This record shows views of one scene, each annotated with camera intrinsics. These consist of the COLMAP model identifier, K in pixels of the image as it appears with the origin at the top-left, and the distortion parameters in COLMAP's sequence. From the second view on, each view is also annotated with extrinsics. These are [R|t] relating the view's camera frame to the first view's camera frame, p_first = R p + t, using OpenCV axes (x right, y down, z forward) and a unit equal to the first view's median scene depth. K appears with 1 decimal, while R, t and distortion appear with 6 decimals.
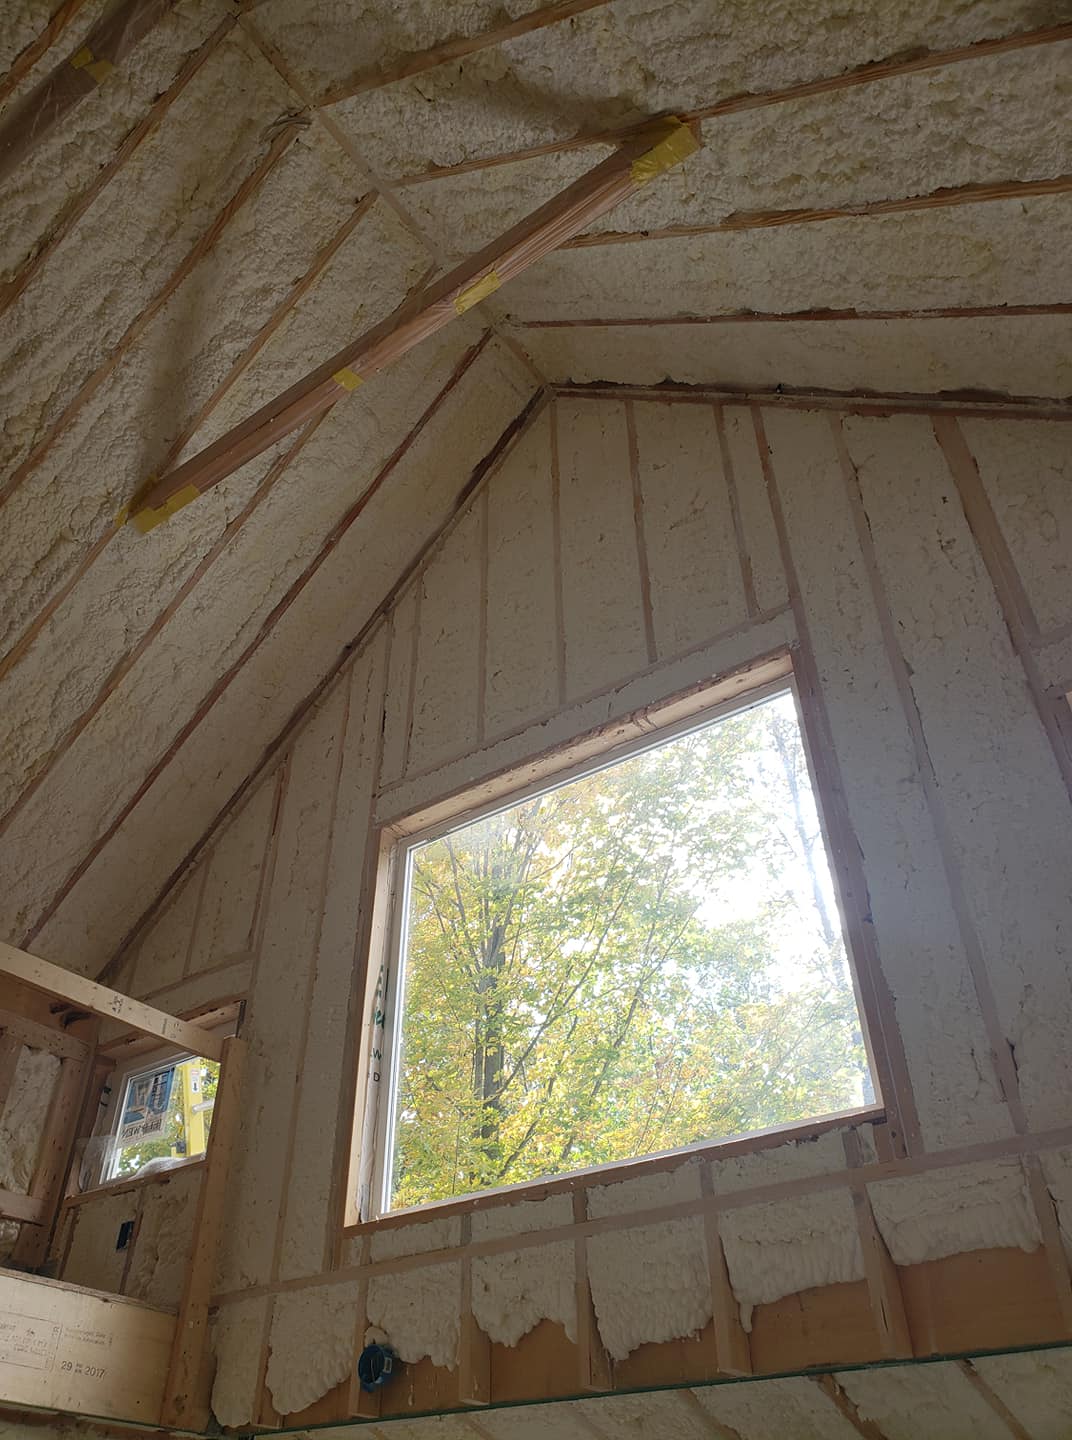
lens RADIAL K [[1130.3, 0, 504.9], [0, 1130.3, 717.5], [0, 0, 1]] dist [0.040561, -0.038608]
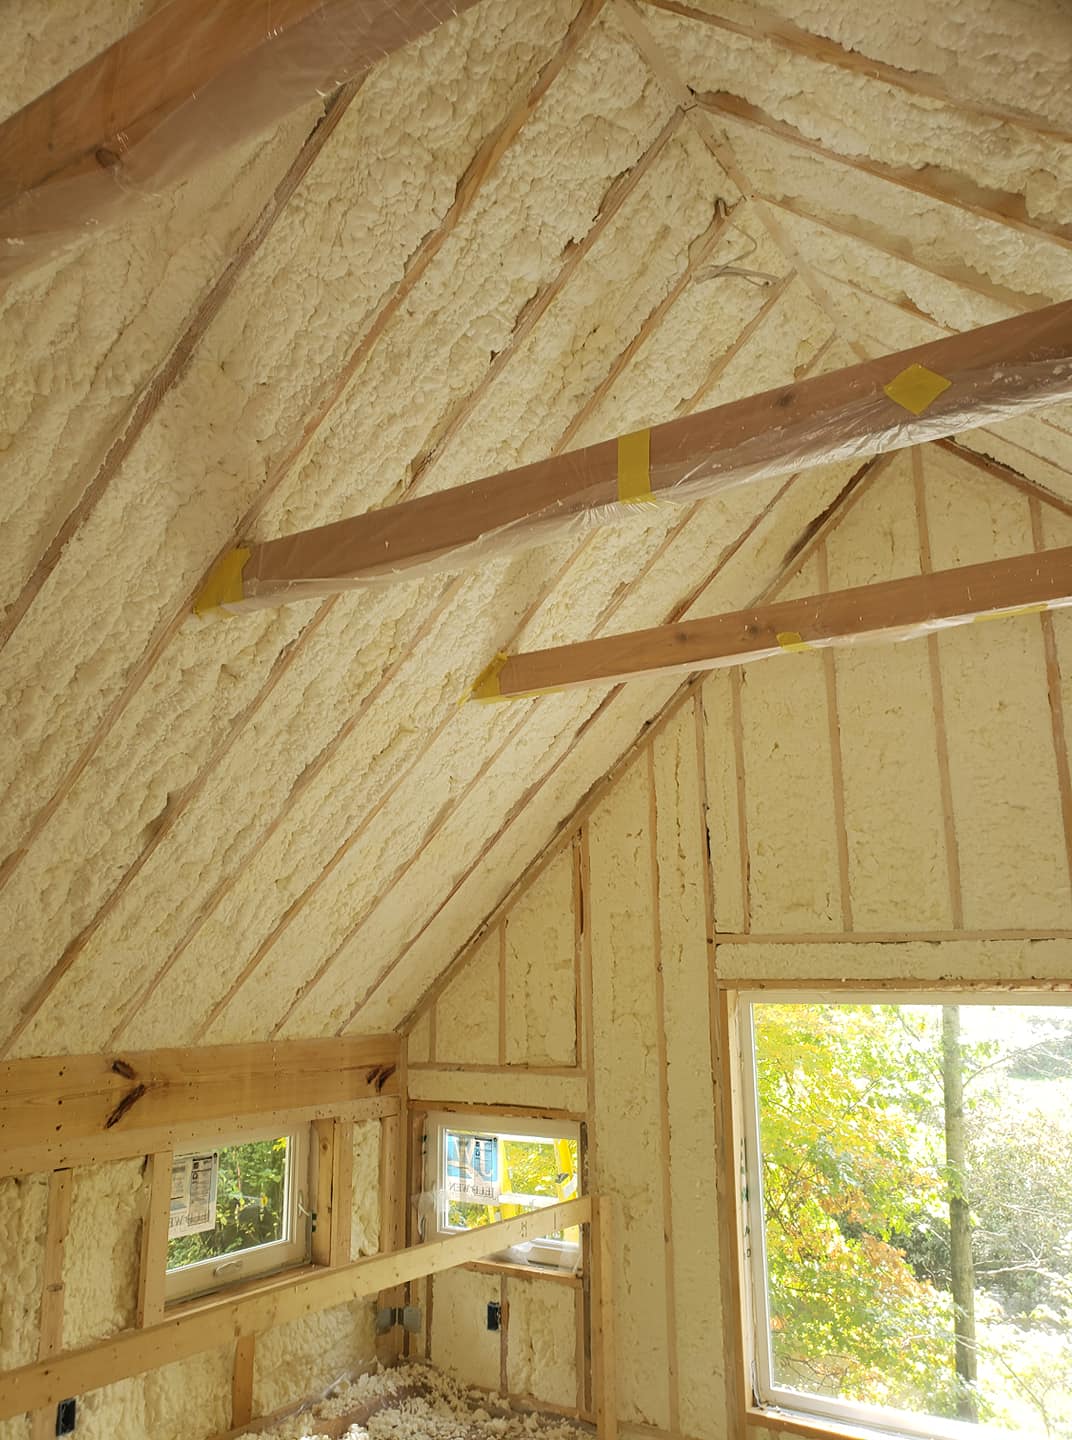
lens RADIAL K [[1130.3, 0, 504.9], [0, 1130.3, 717.5], [0, 0, 1]] dist [0.040561, -0.038608]
pose [[0.999181, 0.006079, 0.040002, -0.343326], [-0.023271, 0.895112, 0.445234, -0.551036], [-0.033100, -0.445800, 0.894520, 0.224562]]
